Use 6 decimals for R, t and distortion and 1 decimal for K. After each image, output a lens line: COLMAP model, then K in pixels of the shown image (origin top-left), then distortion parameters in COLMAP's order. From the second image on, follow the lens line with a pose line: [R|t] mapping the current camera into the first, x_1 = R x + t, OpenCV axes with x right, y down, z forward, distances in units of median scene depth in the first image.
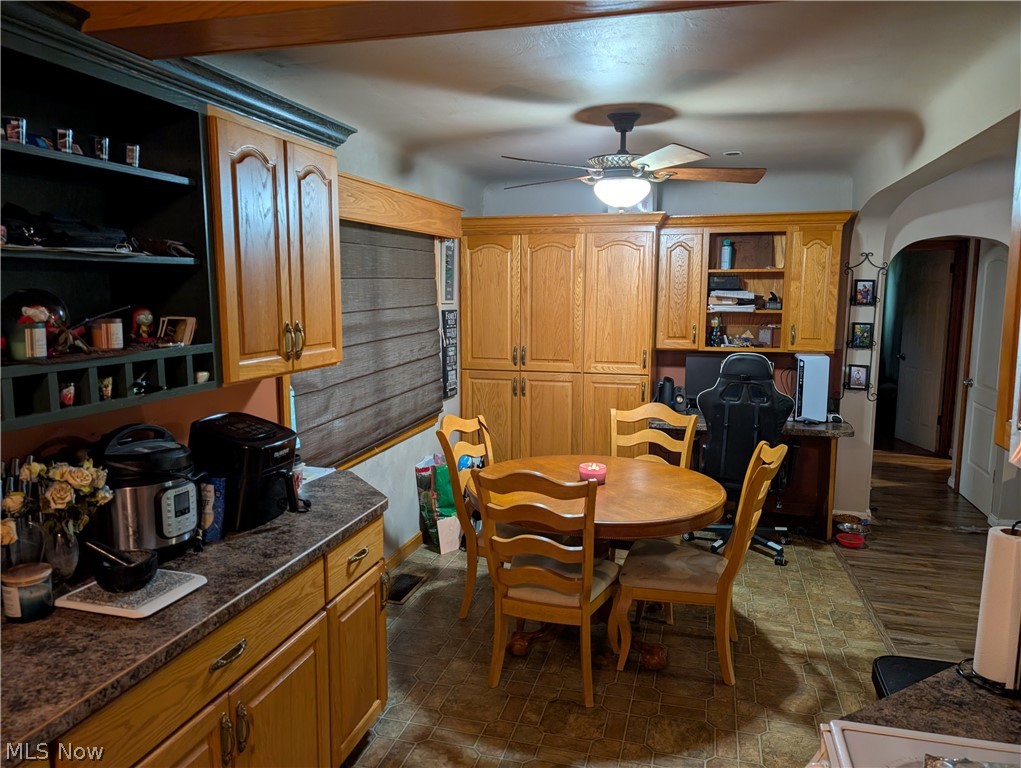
lens RADIAL K [[732.6, 0, 508.1], [0, 732.6, 383.3], [0, 0, 1]] dist [0.038690, -0.042274]
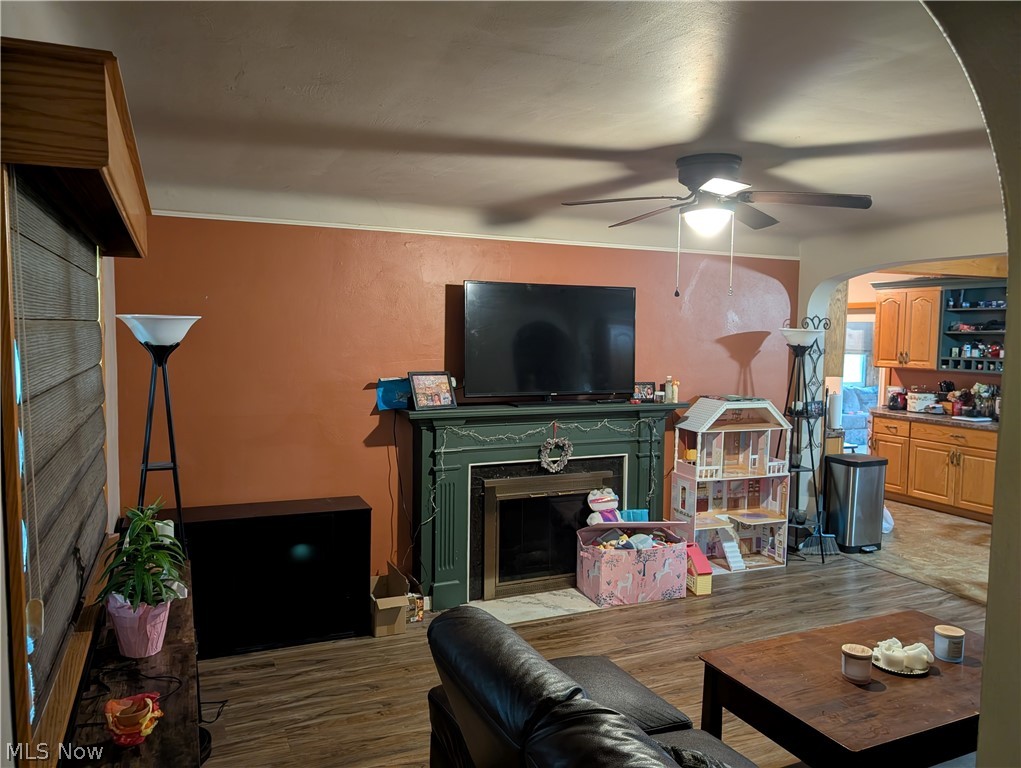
lens RADIAL K [[732.6, 0, 507.7], [0, 732.6, 384.3], [0, 0, 1]] dist [0.038690, -0.042274]
pose [[-0.771180, 0.037233, -0.635528, 1.398049], [-0.093459, 0.980851, 0.170872, -0.119793], [0.629720, 0.191169, -0.752932, 0.859345]]
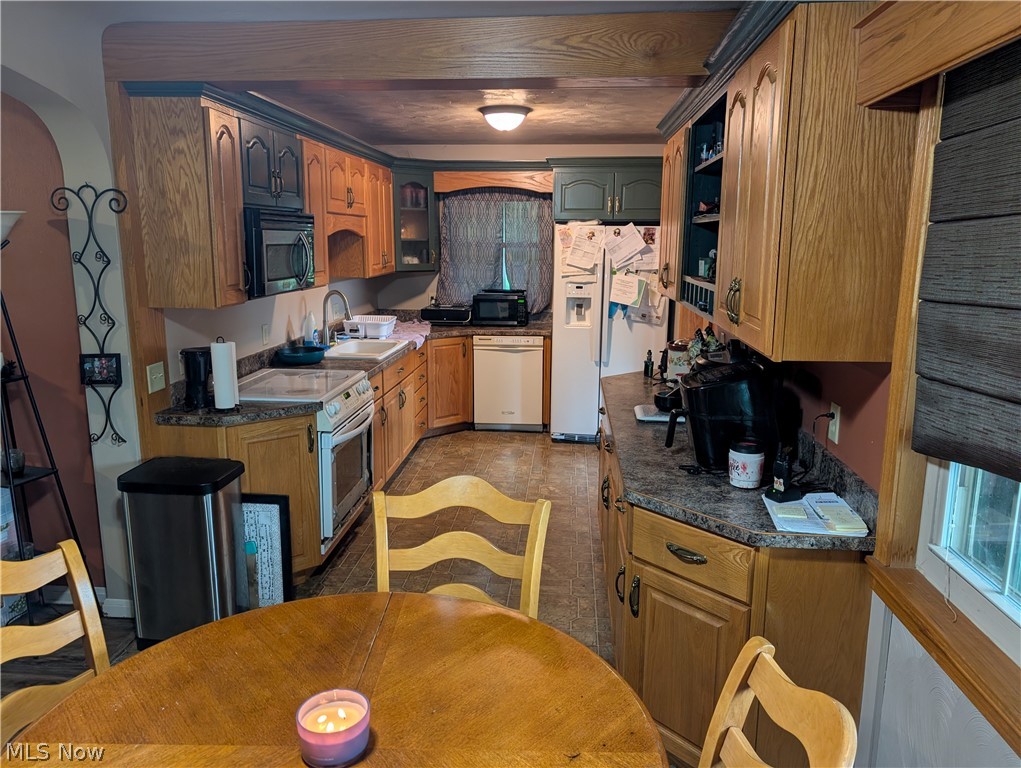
lens RADIAL K [[732.6, 0, 506.3], [0, 732.6, 385.2], [0, 0, 1]] dist [0.038690, -0.042274]
pose [[-0.981124, 0.030990, -0.190881, 0.069513], [-0.032067, 0.947337, 0.318630, -0.119037], [0.190703, 0.318737, -0.928461, 0.924944]]
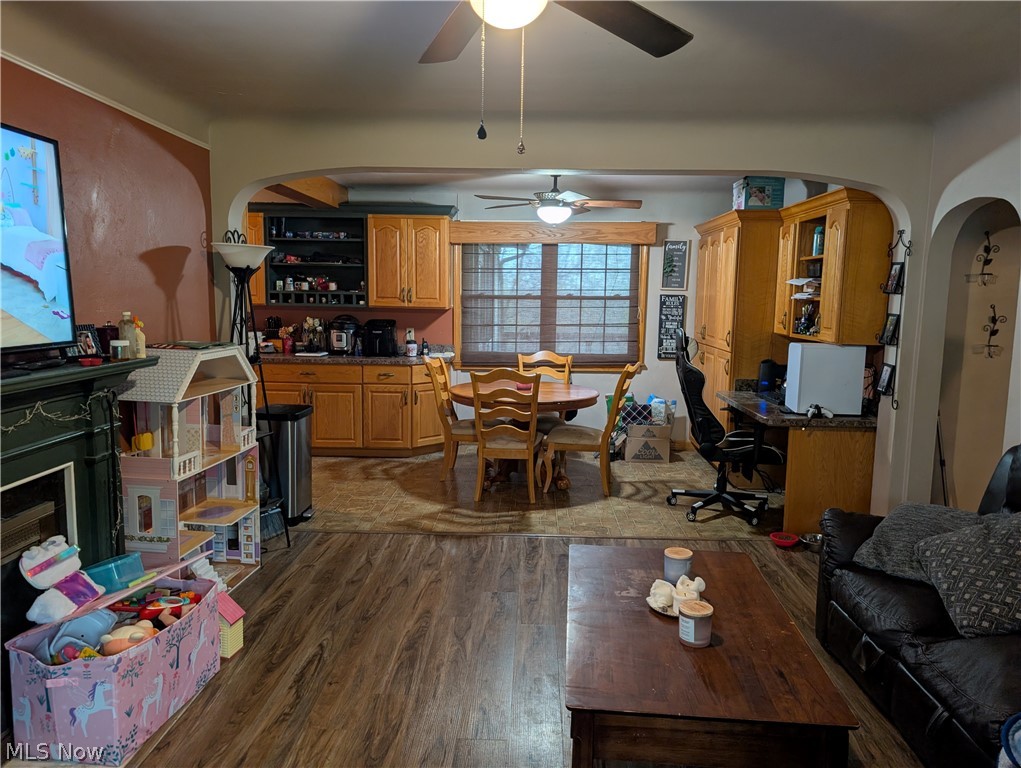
lens RADIAL K [[732.6, 0, 501.6], [0, 732.6, 385.0], [0, 0, 1]] dist [0.038690, -0.042274]
pose [[0.225222, 0.125353, -0.966210, 1.214280], [-0.142411, 0.985274, 0.094630, -0.018759], [0.963843, 0.116286, 0.239757, 0.384929]]
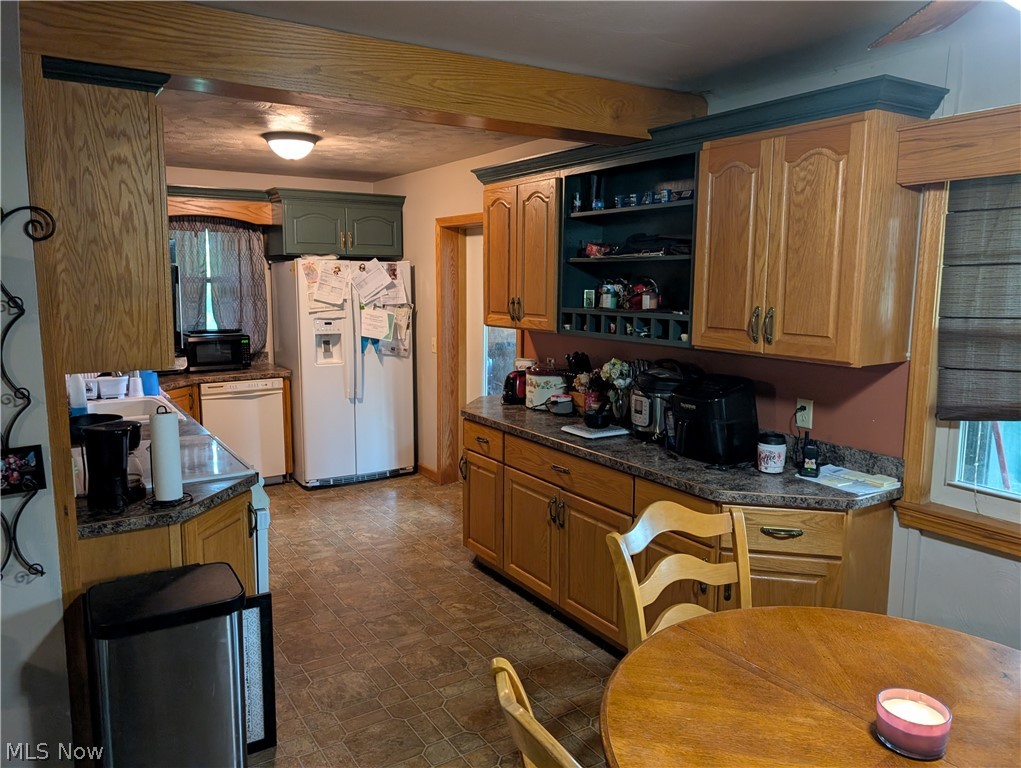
lens RADIAL K [[732.6, 0, 508.1], [0, 732.6, 377.7], [0, 0, 1]] dist [0.038690, -0.042274]
pose [[-0.664083, 0.099837, -0.740963, 0.392561], [-0.102471, 0.969539, 0.222474, -0.095677], [0.740604, 0.223668, -0.633624, 0.741897]]
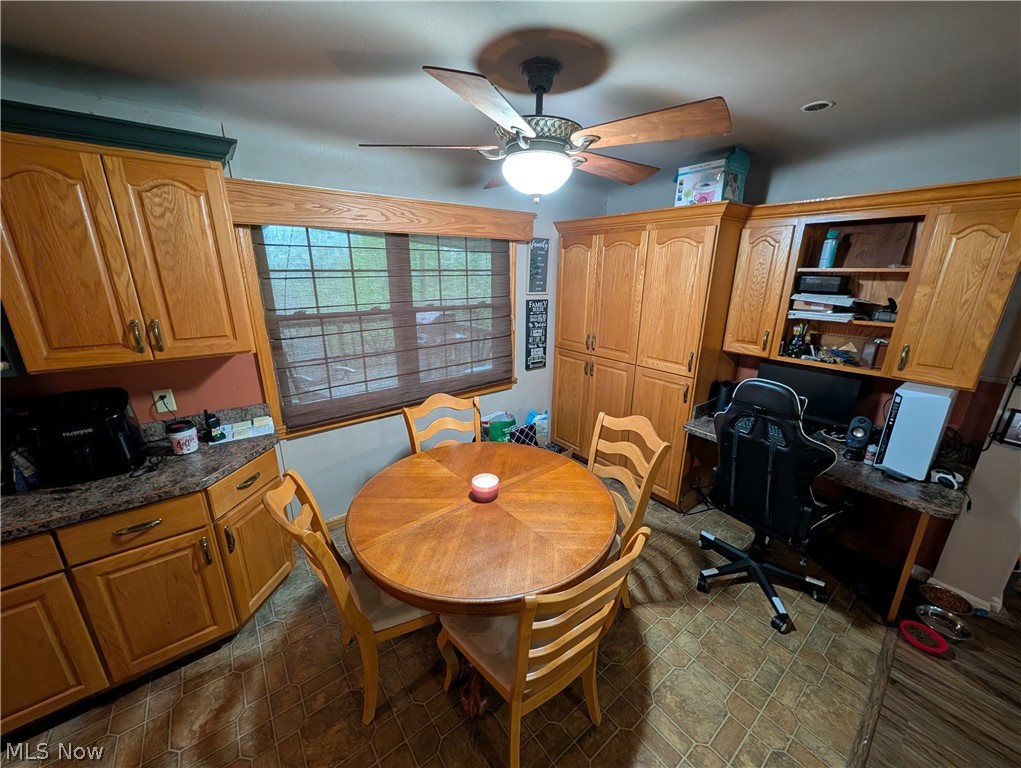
lens RADIAL K [[388.1, 0, 515.0], [0, 388.1, 383.2], [0, 0, 1]] dist [0.000401, -0.000308]
pose [[0.805919, 0.173728, -0.565962, 0.292901], [-0.086652, 0.980295, 0.177520, -0.076006], [0.585649, -0.094025, 0.805093, 0.435765]]
